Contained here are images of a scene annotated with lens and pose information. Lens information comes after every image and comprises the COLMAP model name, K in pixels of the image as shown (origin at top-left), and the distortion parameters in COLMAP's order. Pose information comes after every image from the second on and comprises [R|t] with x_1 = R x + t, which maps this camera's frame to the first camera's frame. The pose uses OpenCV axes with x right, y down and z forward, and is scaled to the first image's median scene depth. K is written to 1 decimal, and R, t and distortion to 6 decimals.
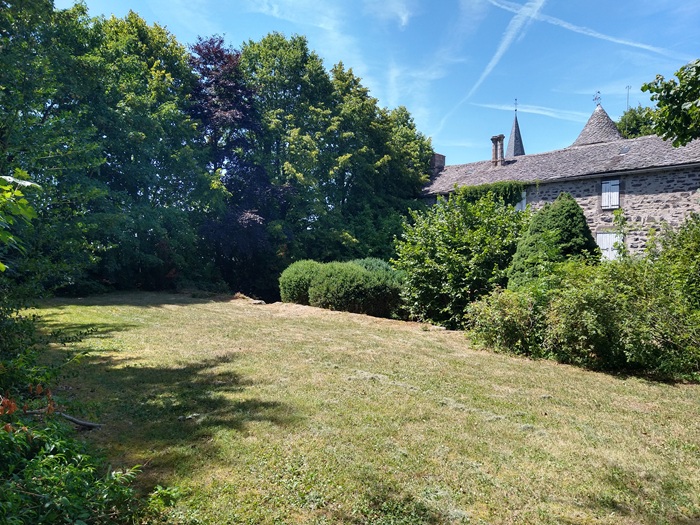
lens RADIAL K [[514.2, 0, 348.2], [0, 514.2, 264.4], [0, 0, 1]] dist [0.122712, -0.170105]
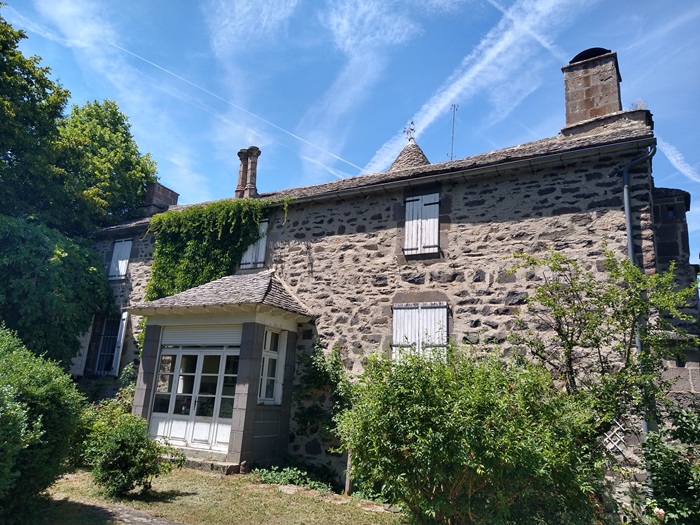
lens RADIAL K [[514.2, 0, 348.2], [0, 514.2, 264.4], [0, 0, 1]] dist [0.122712, -0.170105]
pose [[0.951925, 0.132362, 0.276259, 0.333366], [-0.055292, 0.961261, -0.270036, 0.024525], [-0.301300, 0.241779, 0.922367, 0.641450]]
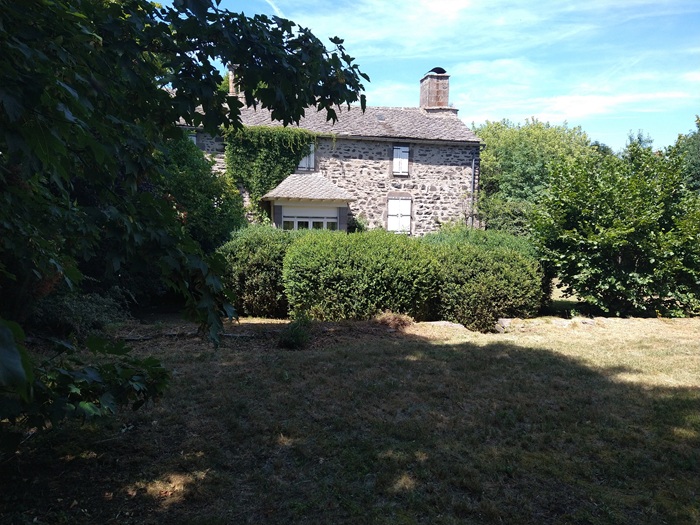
lens RADIAL K [[514.2, 0, 348.2], [0, 514.2, 264.4], [0, 0, 1]] dist [0.122712, -0.170105]
pose [[0.470161, -0.065641, 0.880136, -0.453574], [0.000538, 0.997252, 0.074088, -0.008568], [-0.882580, -0.034360, 0.468904, 0.639718]]
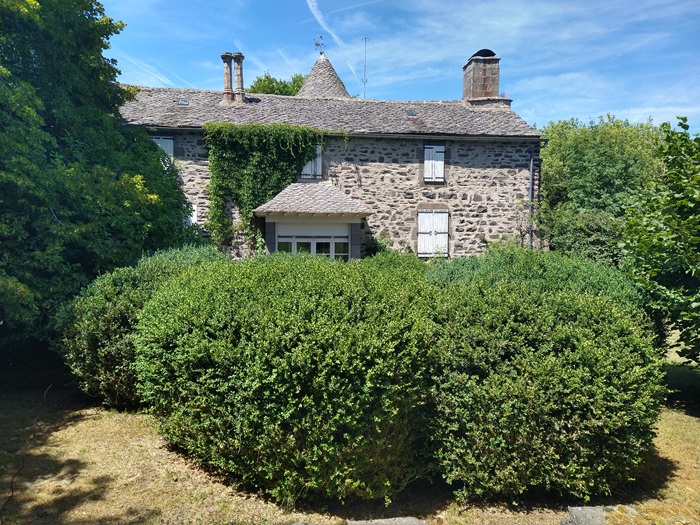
lens RADIAL K [[514.2, 0, 348.2], [0, 514.2, 264.4], [0, 0, 1]] dist [0.122712, -0.170105]
pose [[0.570210, -0.033147, 0.820830, -0.225699], [0.011752, 0.999413, 0.032195, -0.008632], [-0.821415, -0.008711, 0.570265, 0.686649]]
